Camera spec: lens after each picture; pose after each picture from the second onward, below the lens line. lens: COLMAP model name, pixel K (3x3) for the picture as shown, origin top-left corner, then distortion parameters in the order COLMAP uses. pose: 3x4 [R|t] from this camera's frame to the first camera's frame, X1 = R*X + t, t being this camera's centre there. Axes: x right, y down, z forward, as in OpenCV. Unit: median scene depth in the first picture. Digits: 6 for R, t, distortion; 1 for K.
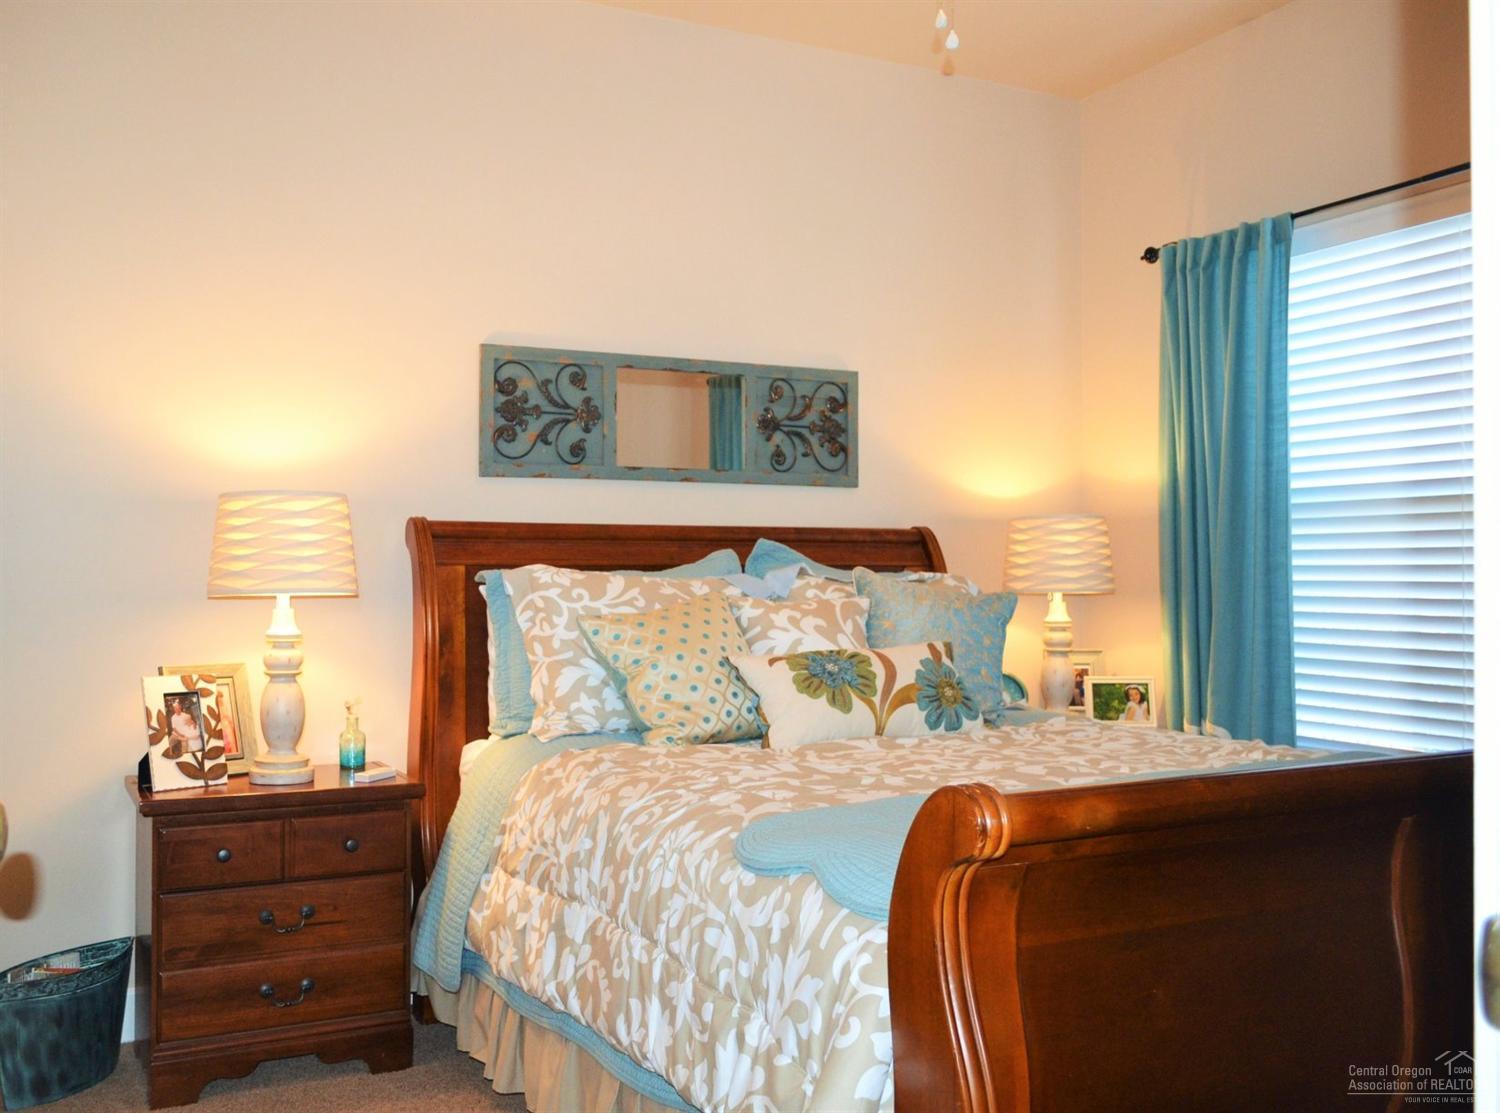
lens RADIAL K [[1283.1, 0, 750.0], [0, 1283.1, 556.5], [0, 0, 1]] dist [-0.005654, -0.000187]
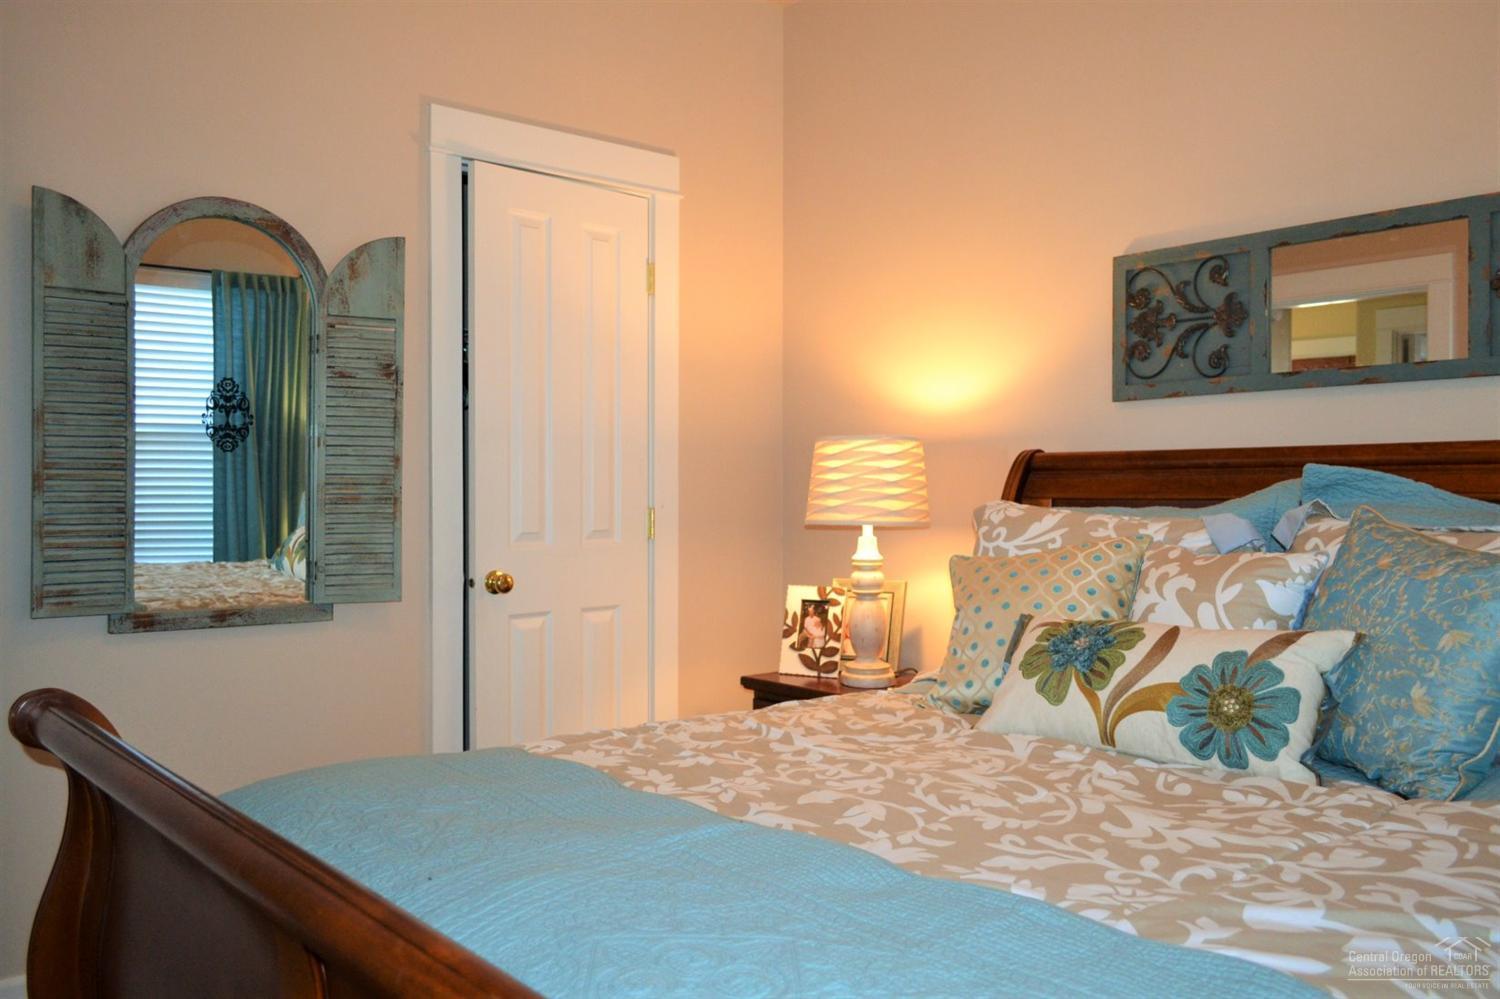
lens RADIAL K [[1255.4, 0, 756.7], [0, 1255.4, 500.3], [0, 0, 1]] dist [-0.006295, 0.001354]
pose [[0.236168, 0.009823, -0.971663, 0.607081], [0.017316, 0.999748, 0.014316, -0.008975], [0.971558, -0.020207, 0.235938, 0.535092]]
